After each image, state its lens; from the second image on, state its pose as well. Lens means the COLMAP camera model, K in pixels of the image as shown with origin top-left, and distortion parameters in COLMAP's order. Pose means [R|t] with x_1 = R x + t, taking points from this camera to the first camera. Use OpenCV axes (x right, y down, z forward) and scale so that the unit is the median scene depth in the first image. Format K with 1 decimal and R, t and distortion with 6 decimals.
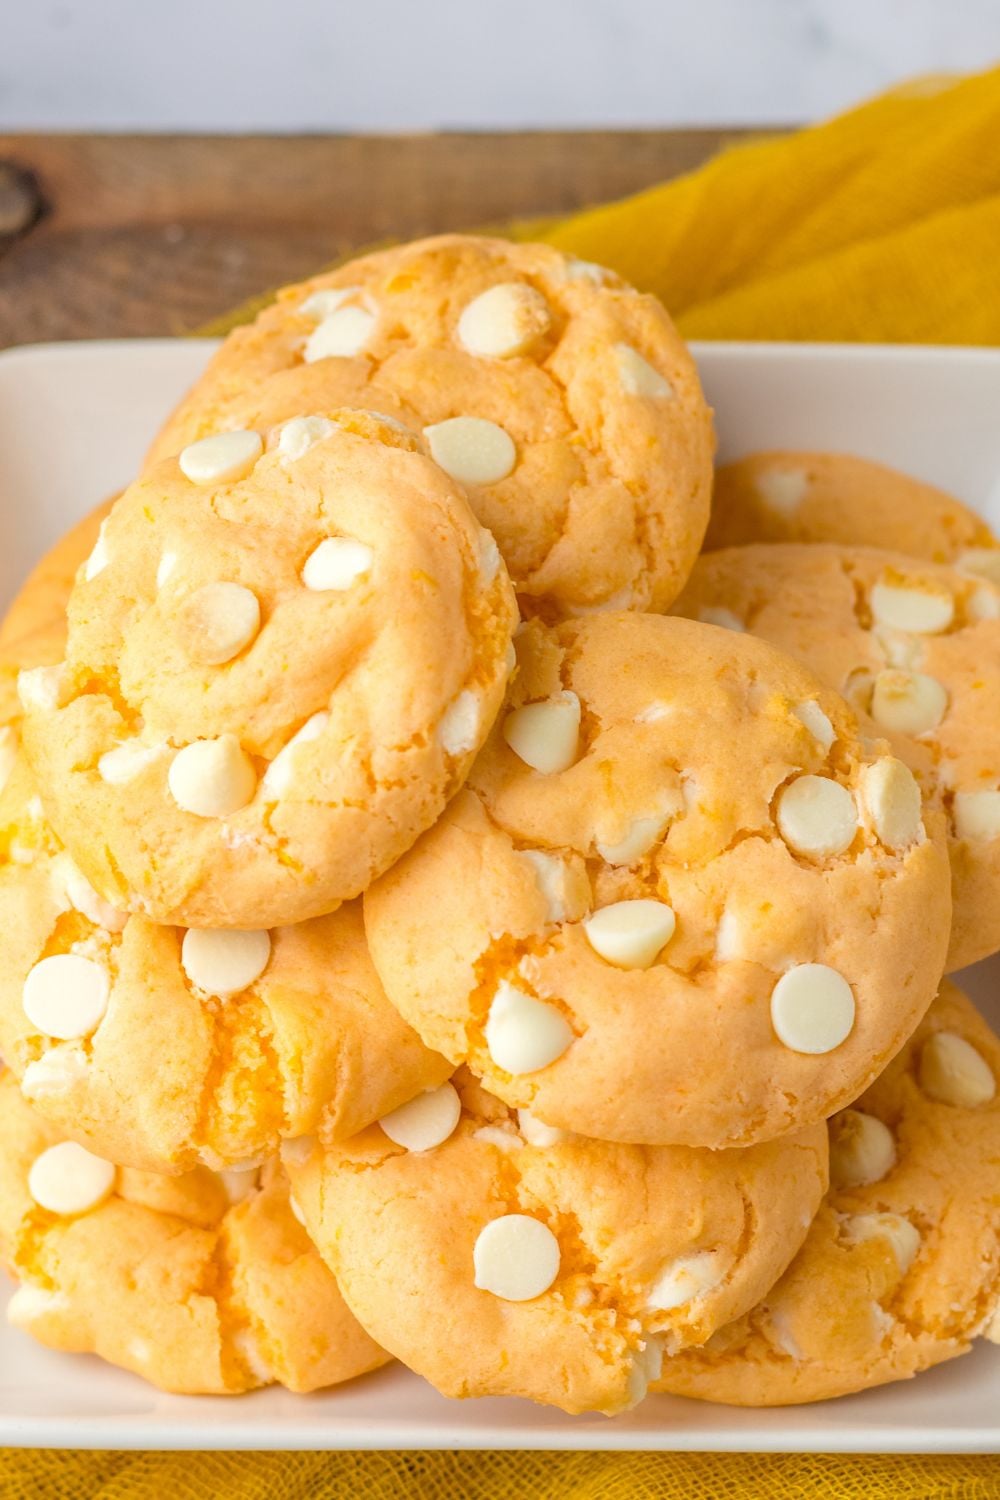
lens RADIAL K [[5979.8, 0, 498.1], [0, 5979.8, 755.7], [0, 0, 1]] dist [-0.194201, 0.000000]
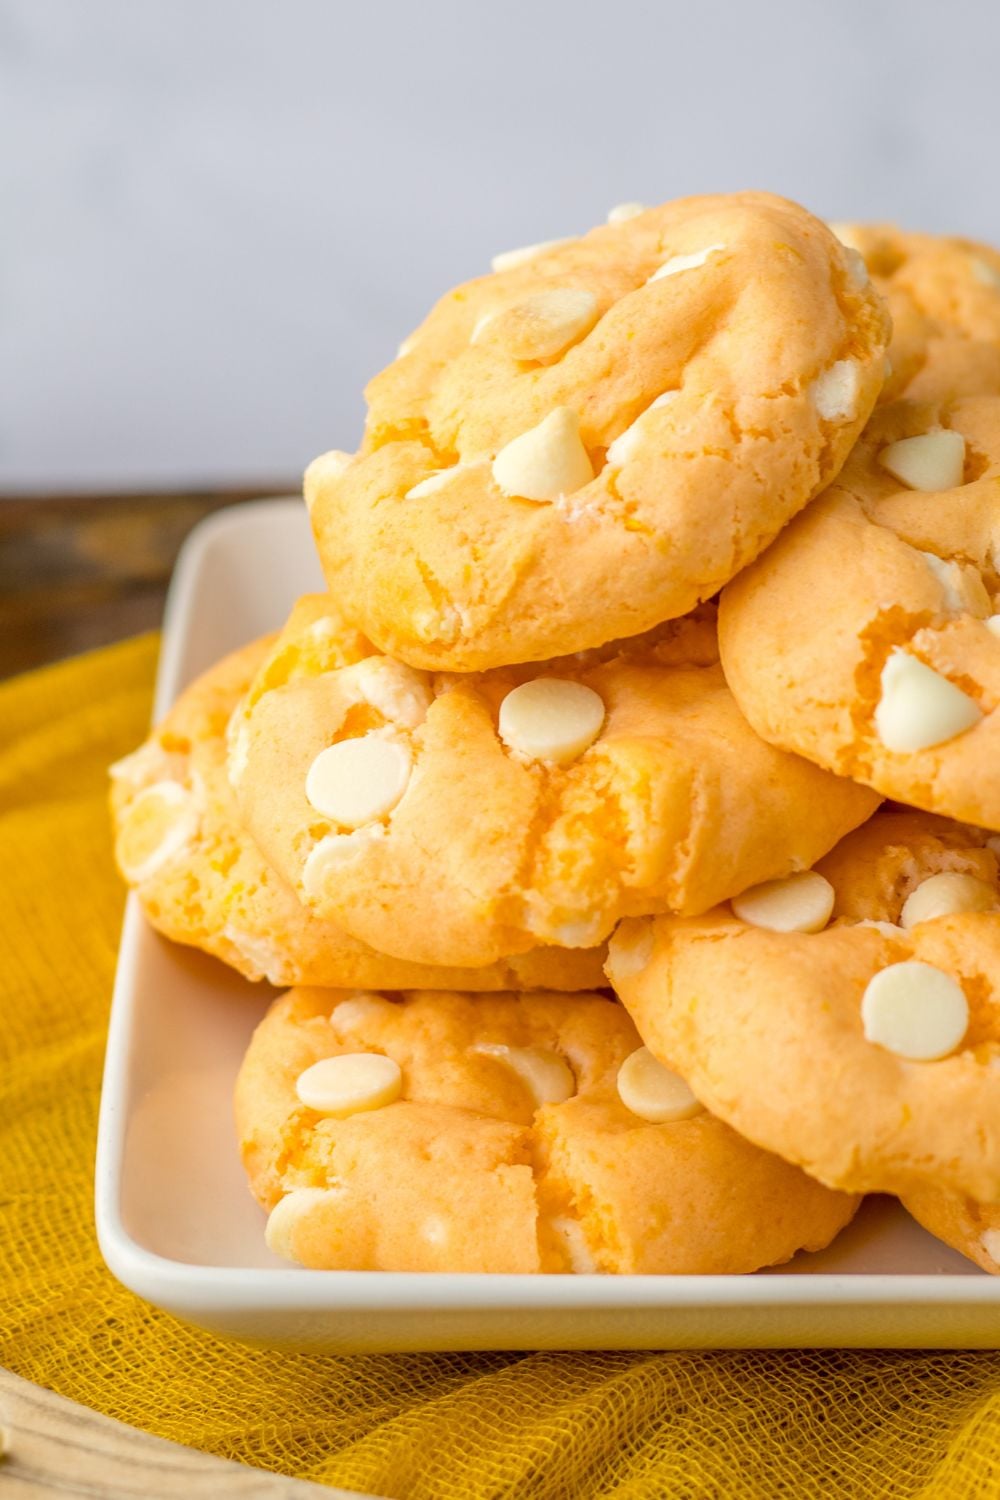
lens RADIAL K [[5744.1, 0, 368.6], [0, 5744.1, 495.0], [0, 0, 1]] dist [-0.113012, 0.000000]
pose [[0.999910, 0.006978, -0.011450, -0.062661], [-0.011890, 0.856144, -0.516600, 0.426483], [0.006199, 0.516689, 0.856150, 0.294368]]
